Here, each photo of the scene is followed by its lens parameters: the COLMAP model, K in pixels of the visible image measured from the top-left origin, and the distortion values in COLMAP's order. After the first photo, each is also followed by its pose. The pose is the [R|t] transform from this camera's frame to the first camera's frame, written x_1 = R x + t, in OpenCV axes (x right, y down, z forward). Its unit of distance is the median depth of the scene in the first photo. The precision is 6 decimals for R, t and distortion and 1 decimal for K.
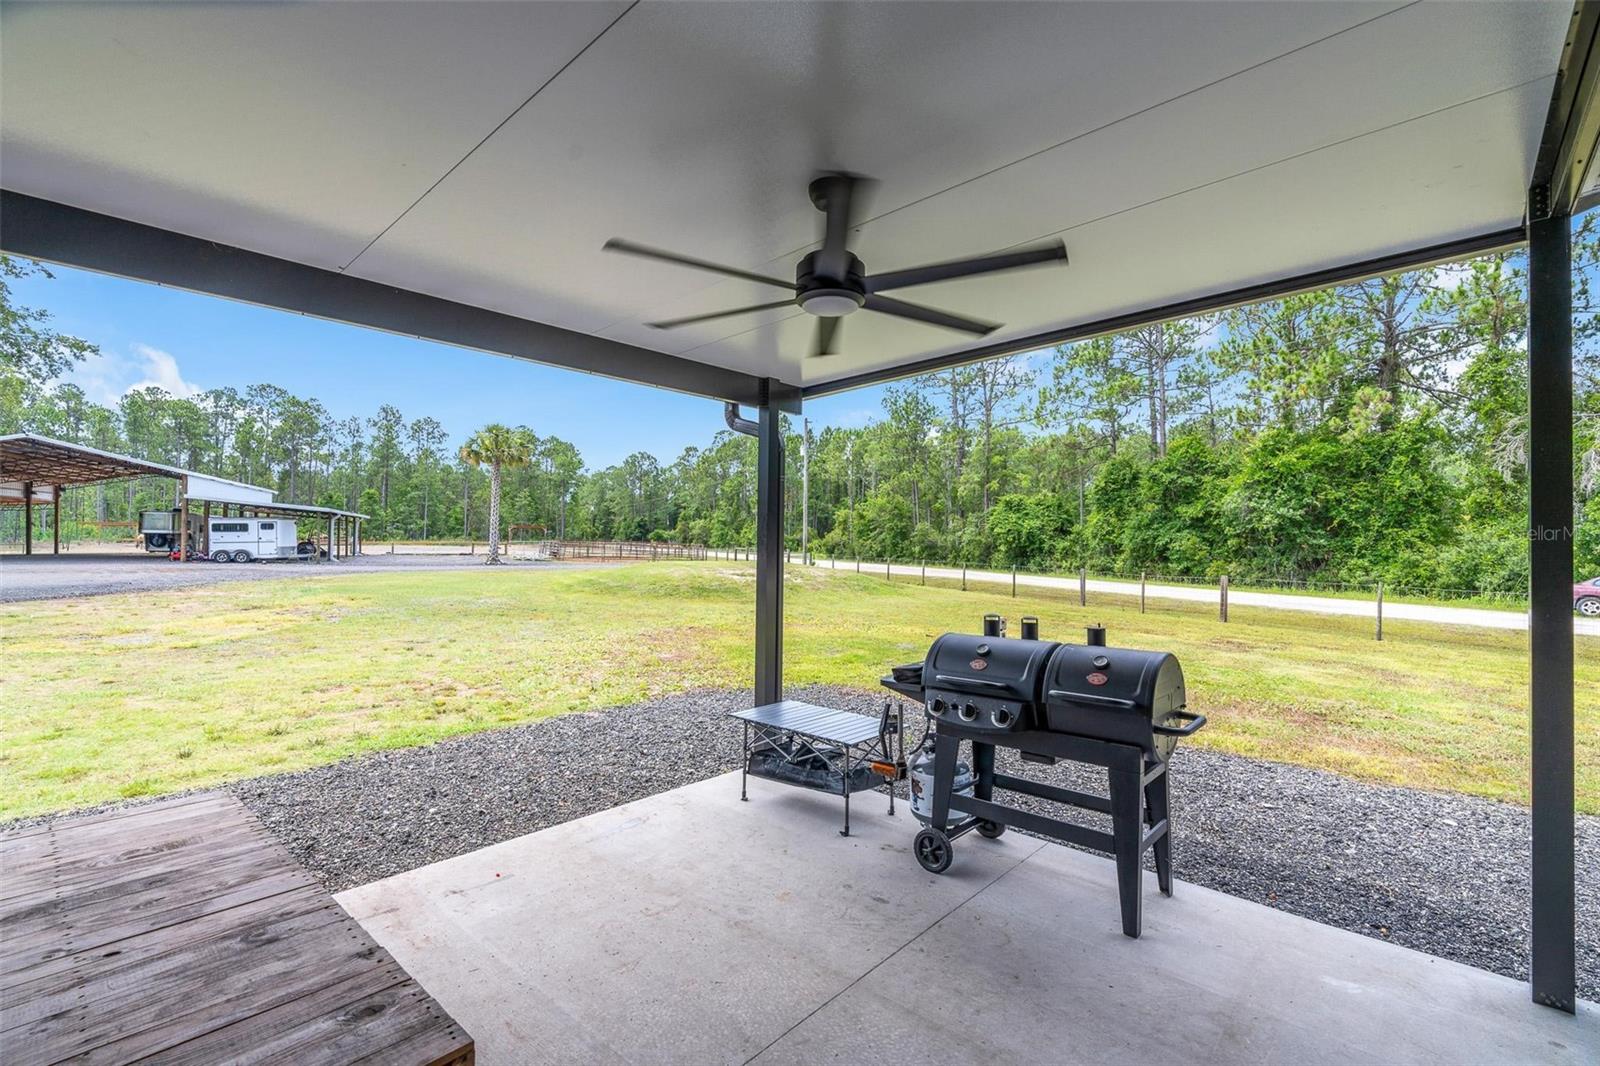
lens RADIAL K [[729.8, 0, 799.7], [0, 729.8, 534.4], [0, 0, 1]] dist [-0.003195, -0.000270]
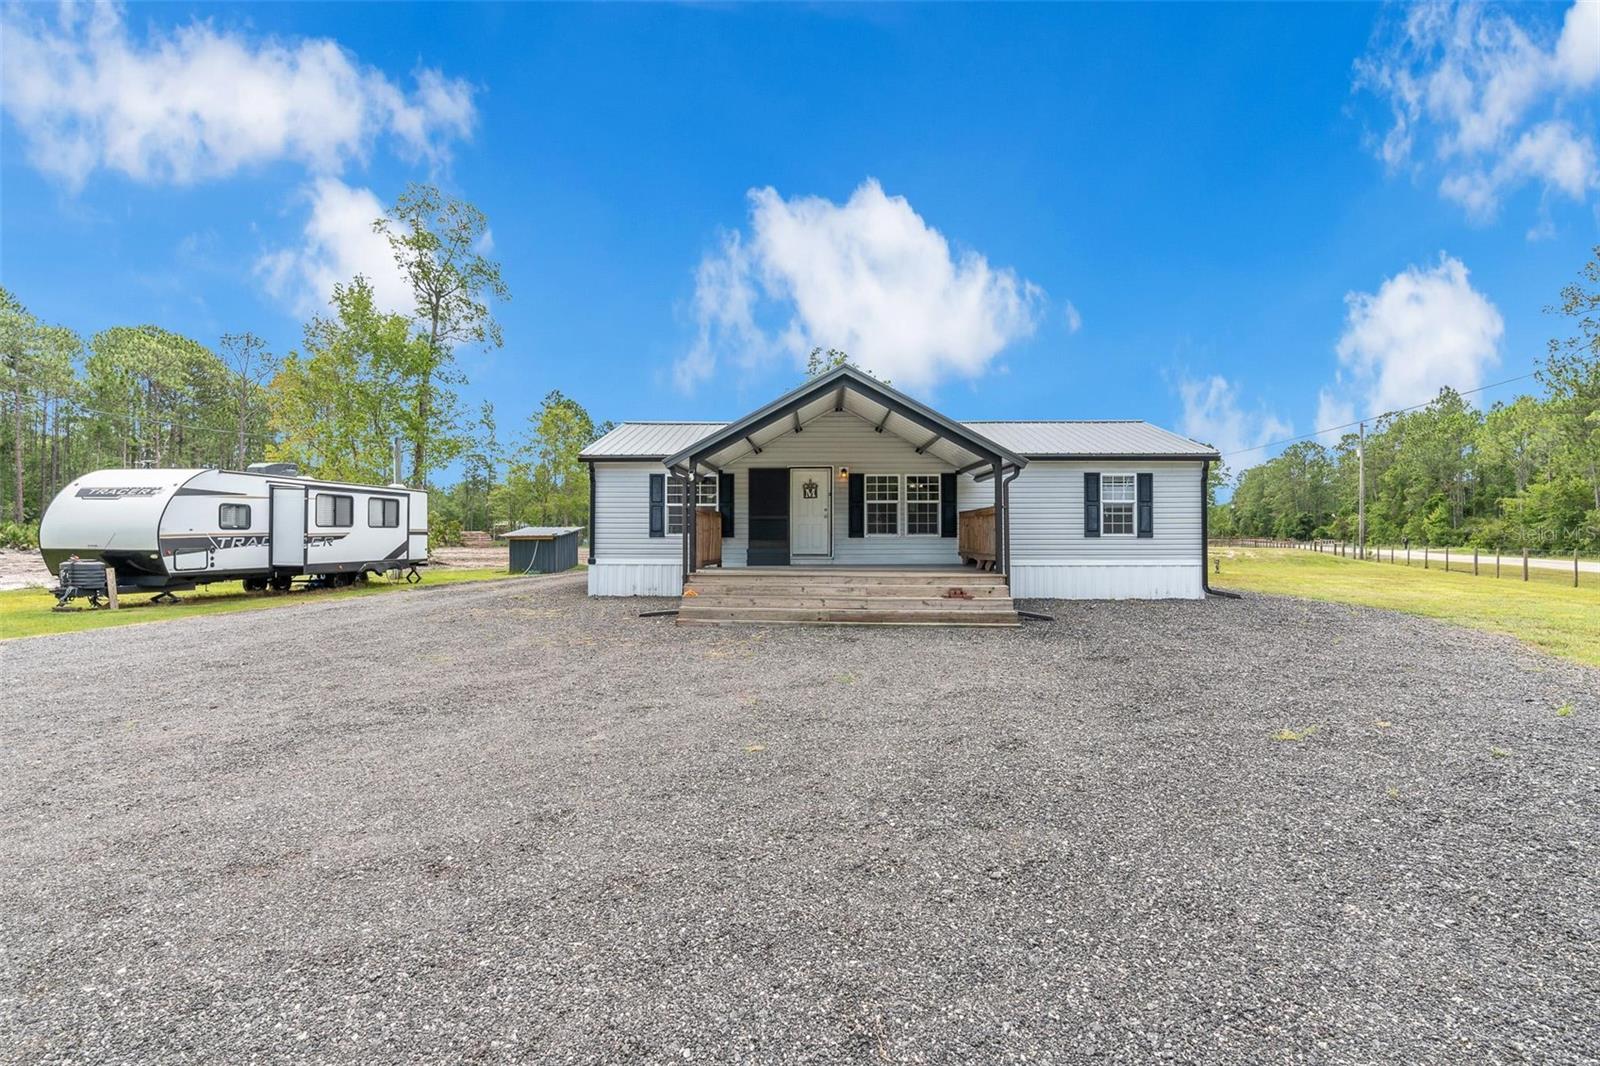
lens RADIAL K [[729.8, 0, 798.7], [0, 729.8, 526.3], [0, 0, 1]] dist [-0.003195, -0.000270]
pose [[0.652094, -0.025917, -0.757695, 0.099512], [0.016006, 0.999663, -0.020418, 0.002980], [0.757969, 0.001187, 0.652290, -0.126583]]
